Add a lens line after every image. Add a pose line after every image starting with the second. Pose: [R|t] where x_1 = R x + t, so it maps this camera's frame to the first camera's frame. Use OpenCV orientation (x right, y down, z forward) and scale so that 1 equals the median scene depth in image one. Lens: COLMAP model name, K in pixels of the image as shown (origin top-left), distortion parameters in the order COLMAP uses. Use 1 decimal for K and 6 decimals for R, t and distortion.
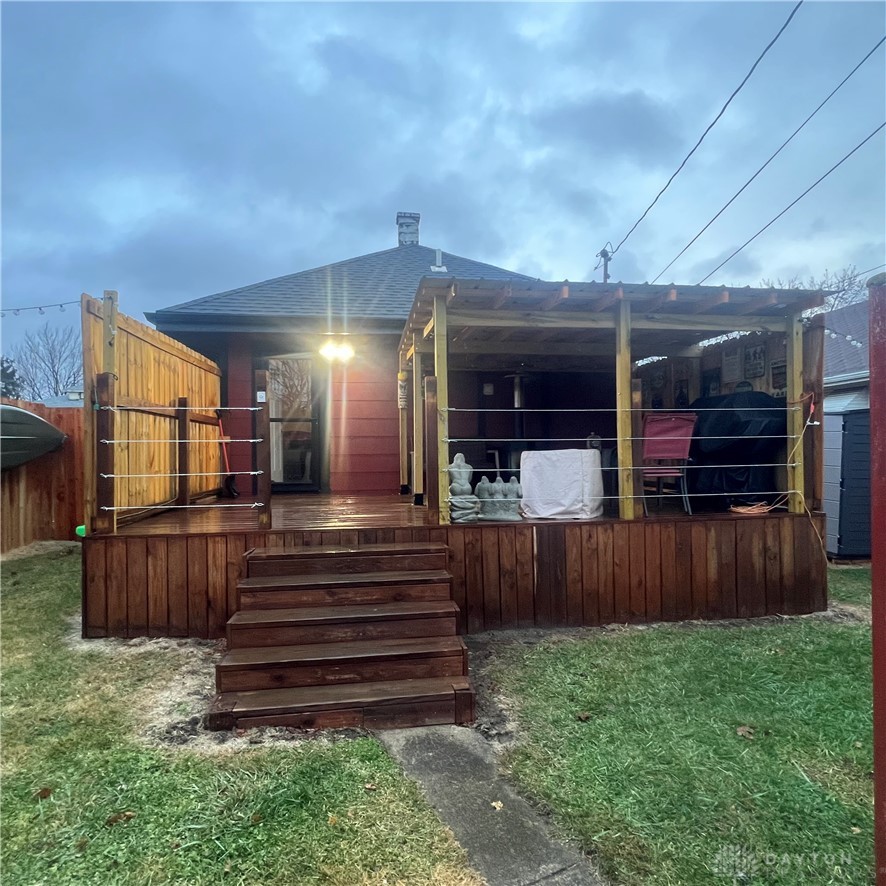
lens RADIAL K [[521.4, 0, 443.0], [0, 521.4, 443.0], [0, 0, 1]] dist [-0.001065, -0.000185]
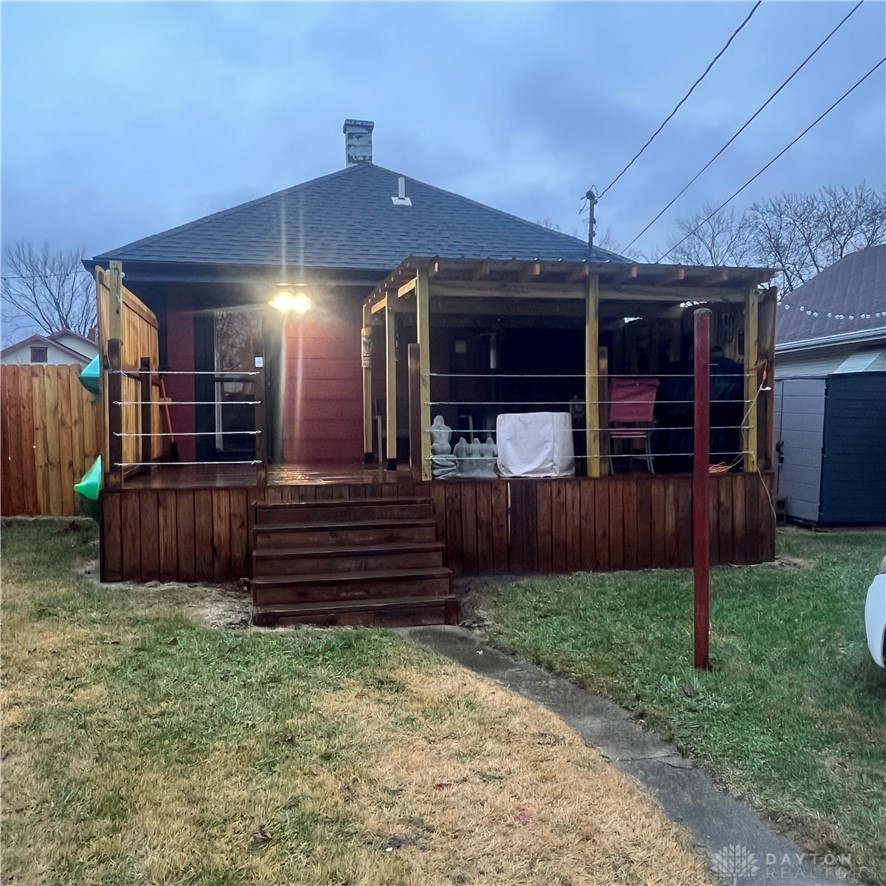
lens RADIAL K [[794.8, 0, 443.0], [0, 794.8, 443.0], [0, 0, 1]] dist [-0.005507, -0.002473]
pose [[0.996648, -0.000233, 0.081814, -0.093454], [-0.003244, 0.999097, 0.042364, 0.007103], [-0.081750, -0.042487, 0.995747, -0.613659]]
